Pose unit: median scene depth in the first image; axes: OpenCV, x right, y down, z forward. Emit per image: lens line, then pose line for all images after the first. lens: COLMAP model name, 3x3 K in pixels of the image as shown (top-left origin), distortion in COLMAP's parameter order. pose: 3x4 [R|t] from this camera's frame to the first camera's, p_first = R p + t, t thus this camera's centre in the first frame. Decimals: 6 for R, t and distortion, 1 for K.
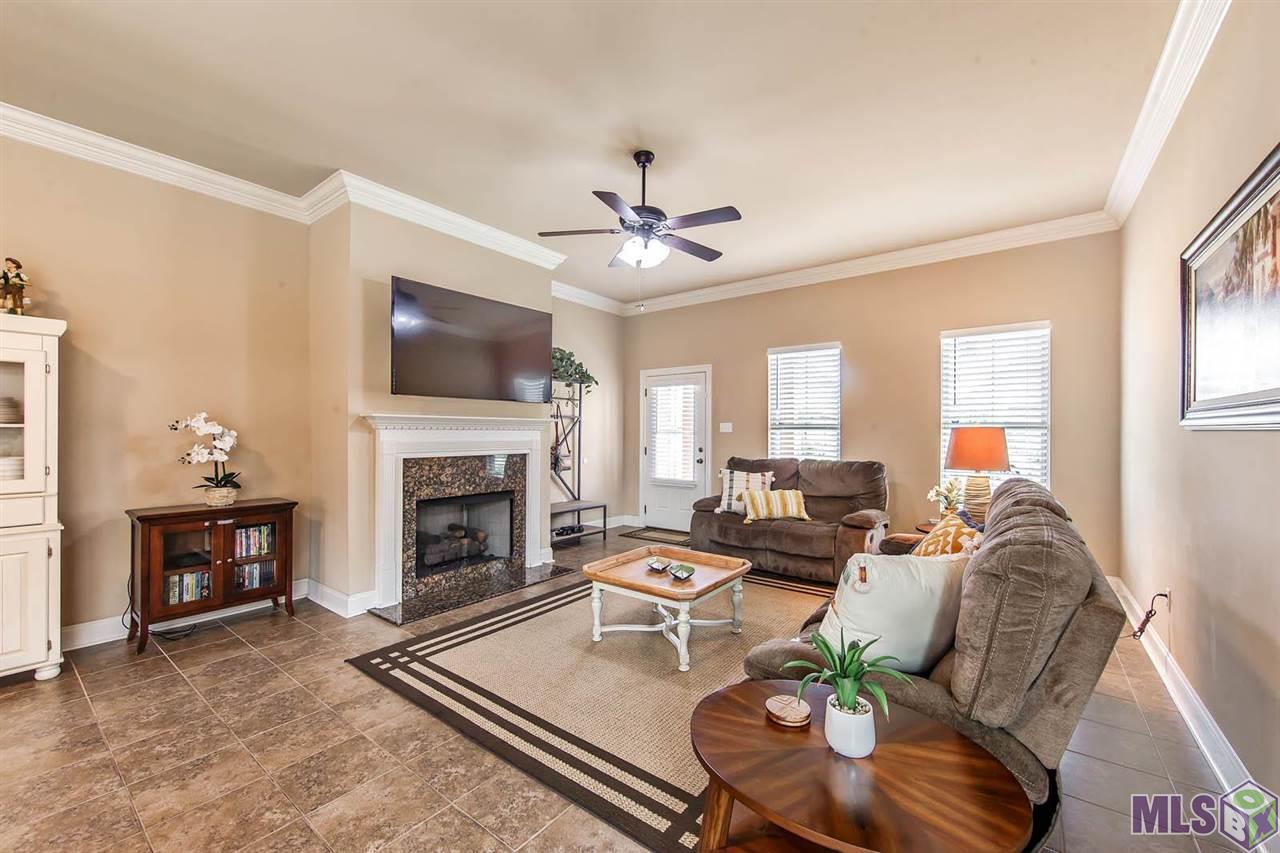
lens RADIAL K [[503.1, 0, 636.2], [0, 503.1, 430.4], [0, 0, 1]] dist [-0.003633, -0.000144]
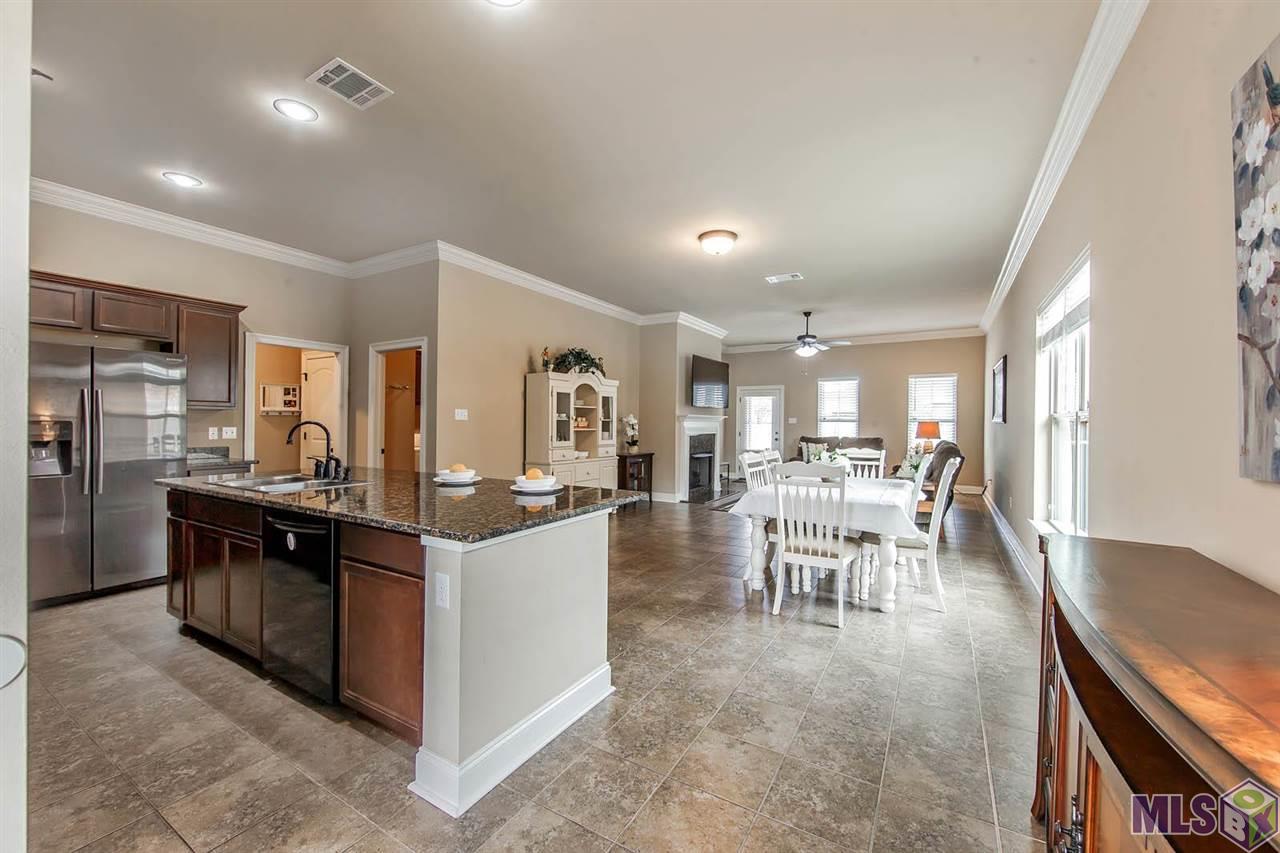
lens RADIAL K [[503.1, 0, 644.4], [0, 503.1, 424.1], [0, 0, 1]] dist [-0.003633, -0.000144]
pose [[0.992417, 0.001817, 0.122902, -0.892725], [-0.002533, 0.999981, 0.005674, -0.002324], [-0.122889, -0.005942, 0.992403, -1.133204]]
